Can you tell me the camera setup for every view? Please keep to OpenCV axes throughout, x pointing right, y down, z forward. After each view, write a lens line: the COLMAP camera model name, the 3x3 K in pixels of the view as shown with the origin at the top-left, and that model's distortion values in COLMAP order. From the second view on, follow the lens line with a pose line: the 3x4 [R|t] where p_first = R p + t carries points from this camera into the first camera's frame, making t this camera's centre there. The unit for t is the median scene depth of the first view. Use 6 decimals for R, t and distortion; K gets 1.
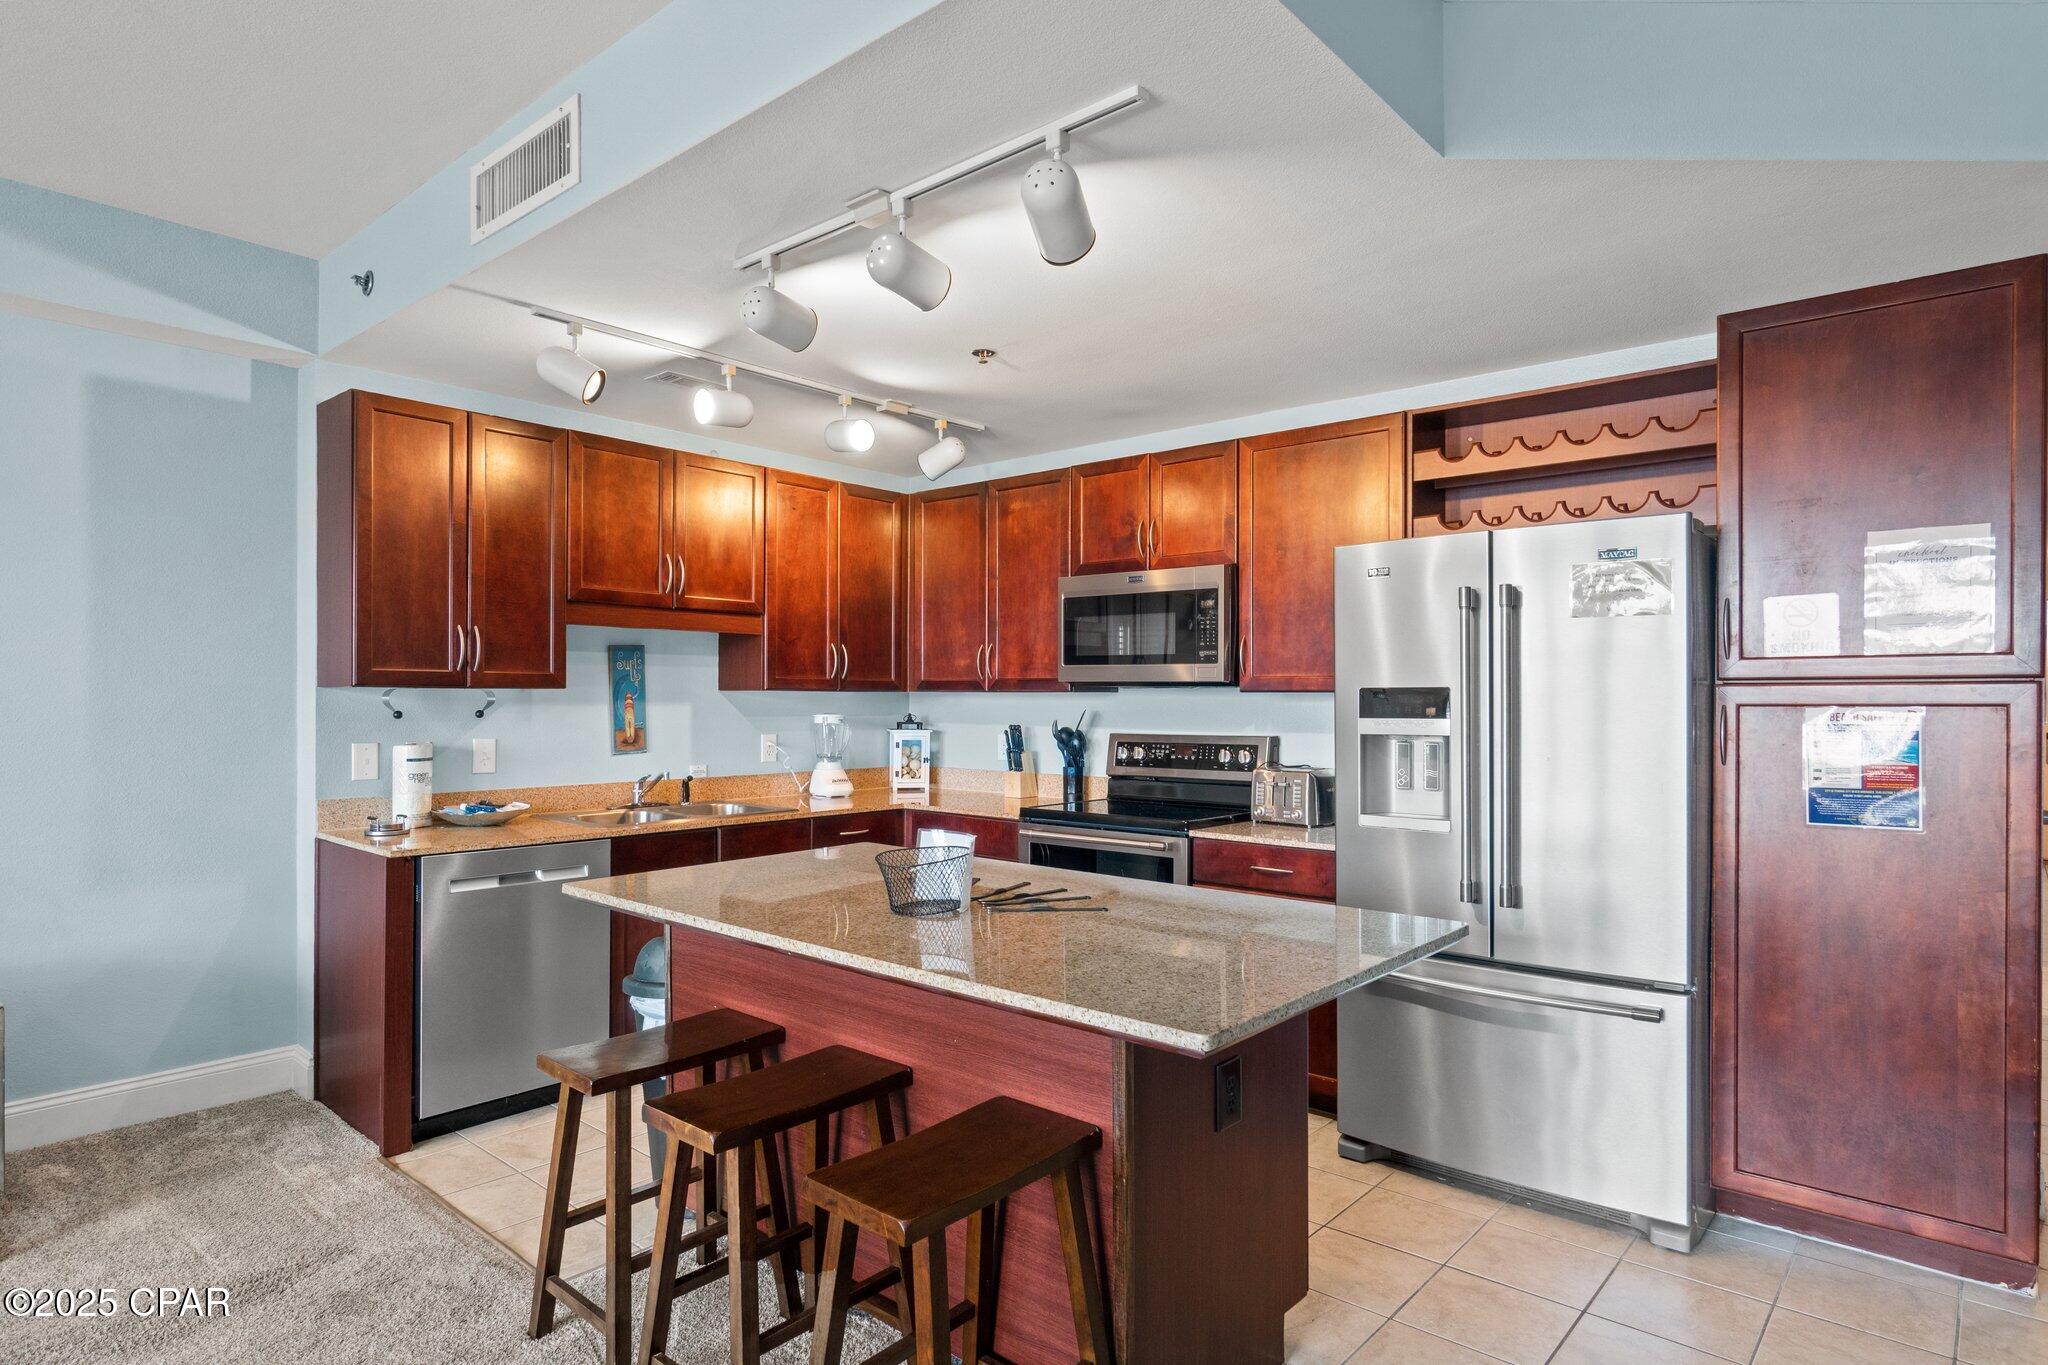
lens RADIAL K [[1125.8, 0, 1021.6], [0, 1125.8, 708.0], [0, 0, 1]] dist [-0.003560, 0.000621]
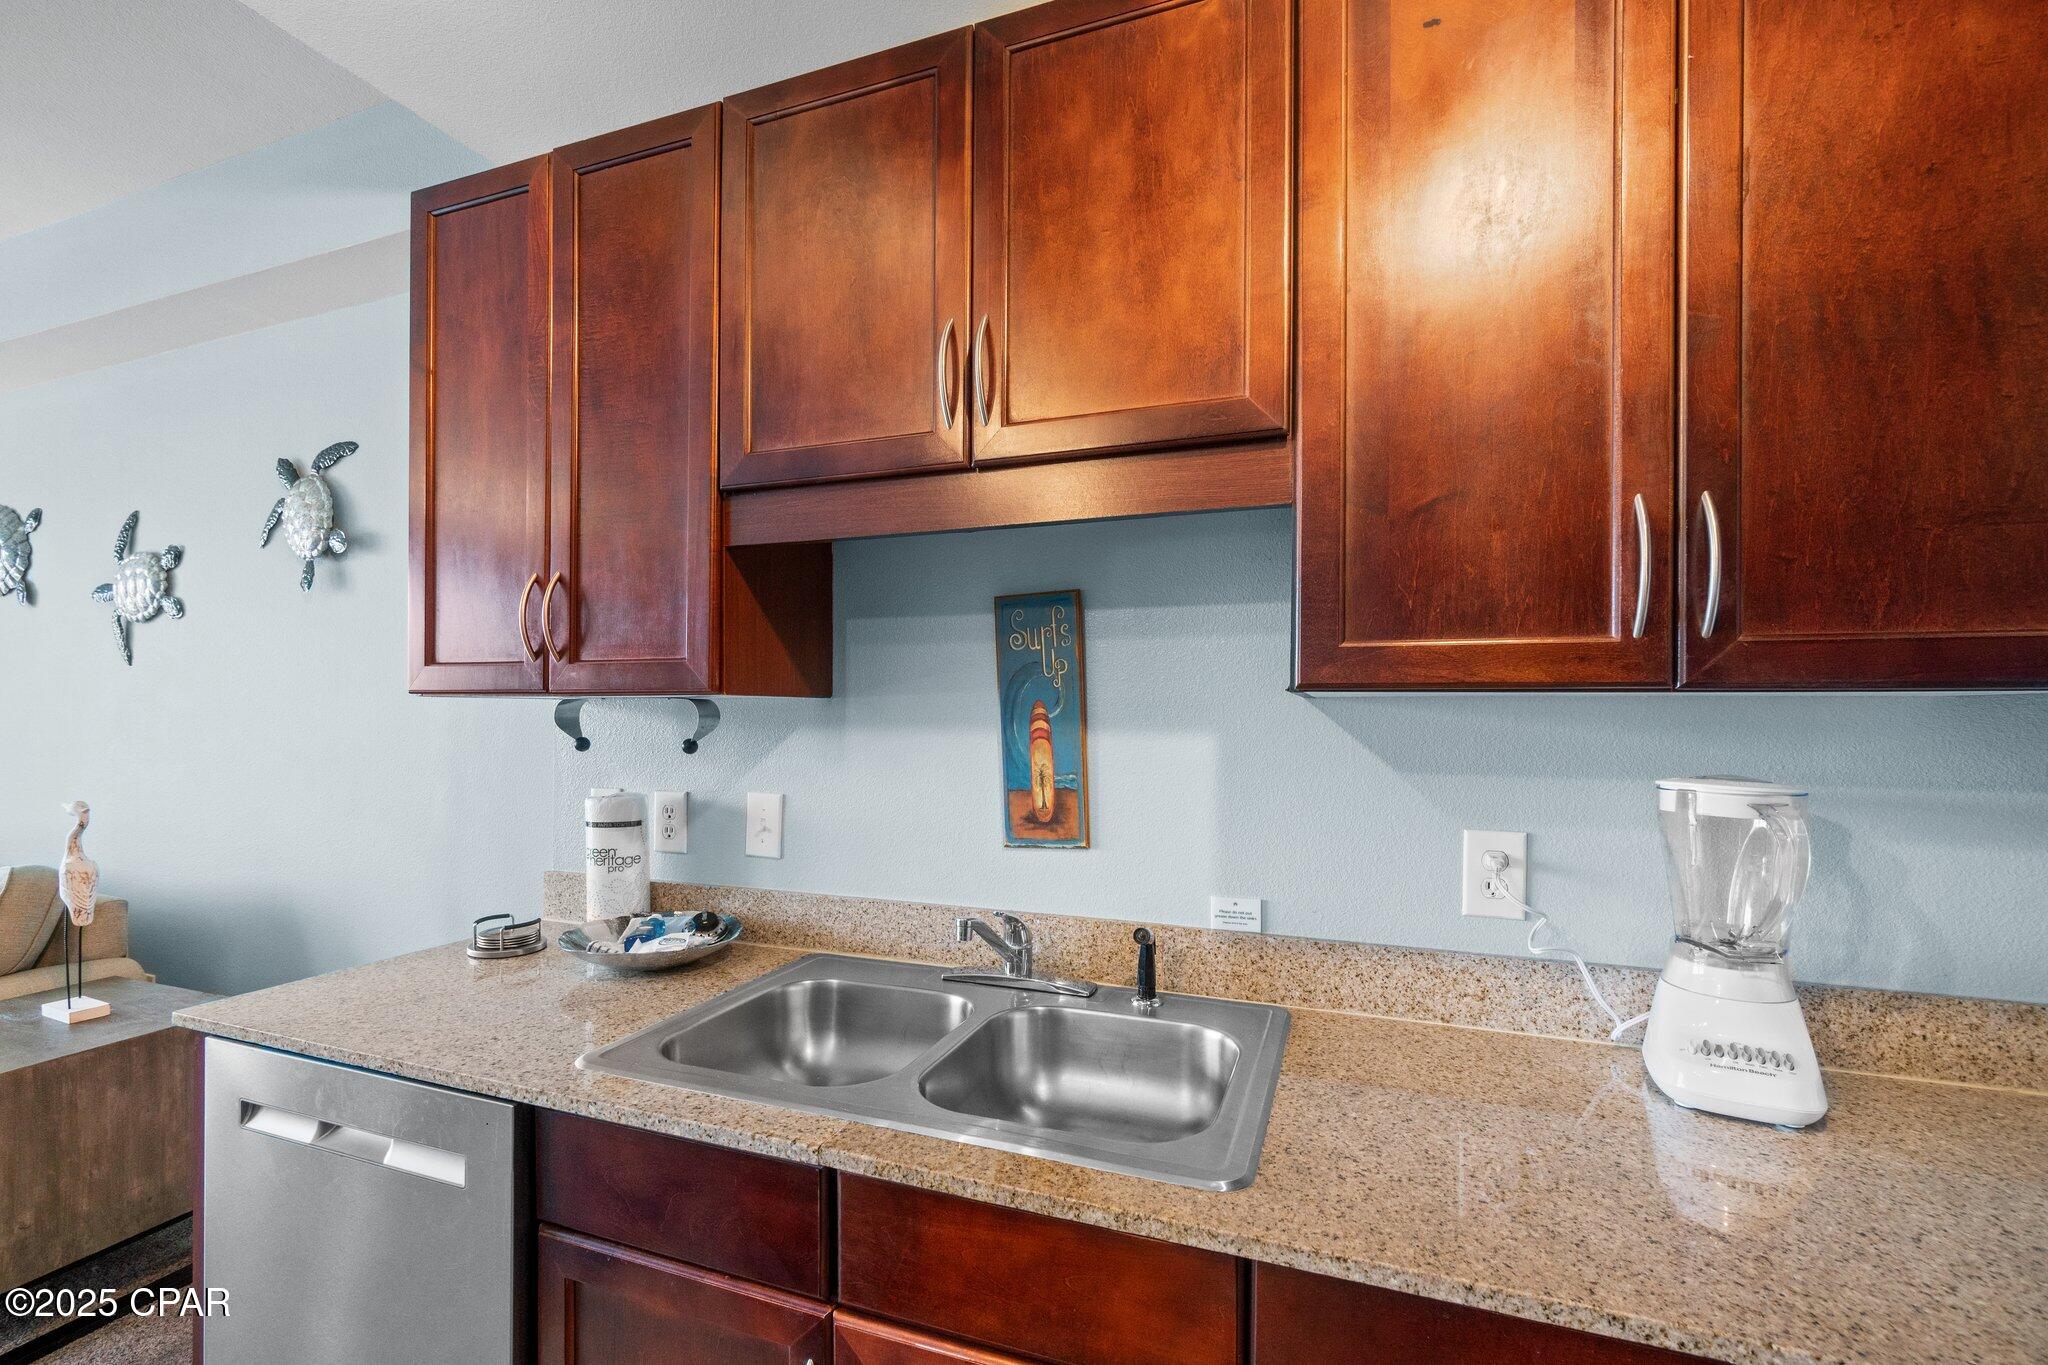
lens RADIAL K [[892.5, 0, 1012.7], [0, 892.5, 717.6], [0, 0, 1]] dist [-0.000679, 0.000045]
pose [[0.338534, -0.000622, -0.940954, -0.039339], [-0.012299, 0.999911, -0.005086, -0.007295], [0.940874, 0.013295, 0.338497, 0.954211]]
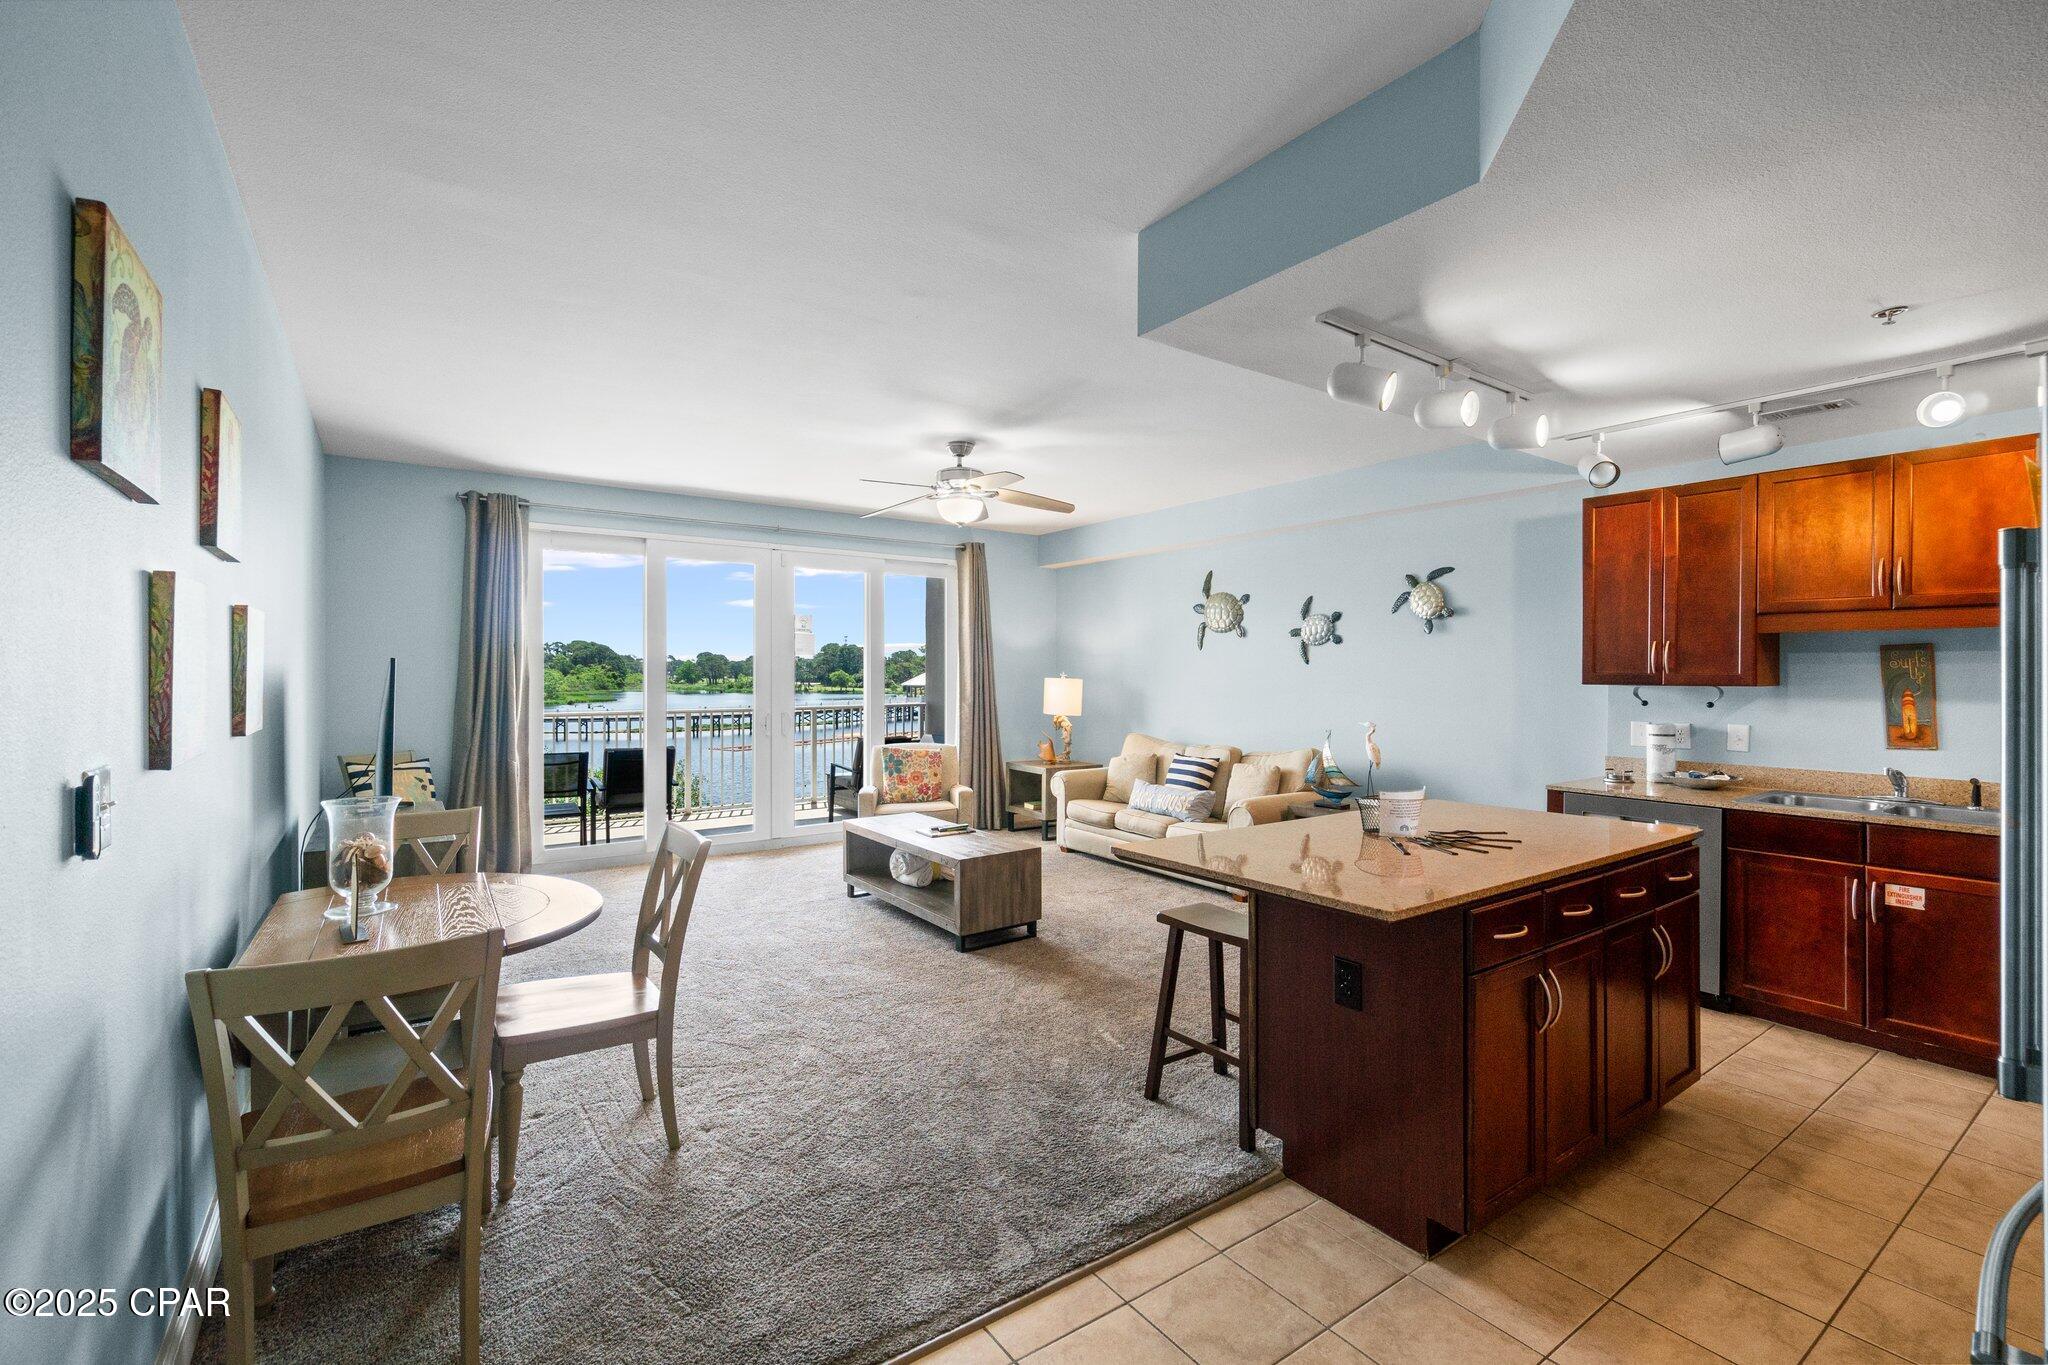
lens RADIAL K [[888.7, 0, 1018.8], [0, 888.7, 676.4], [0, 0, 1]] dist [0.000001, 0.000099]
pose [[-0.238510, 0.000582, -0.971140, 0.693785], [-0.012181, 0.999919, 0.003591, -0.021037], [0.971064, 0.012686, -0.238483, 0.437675]]
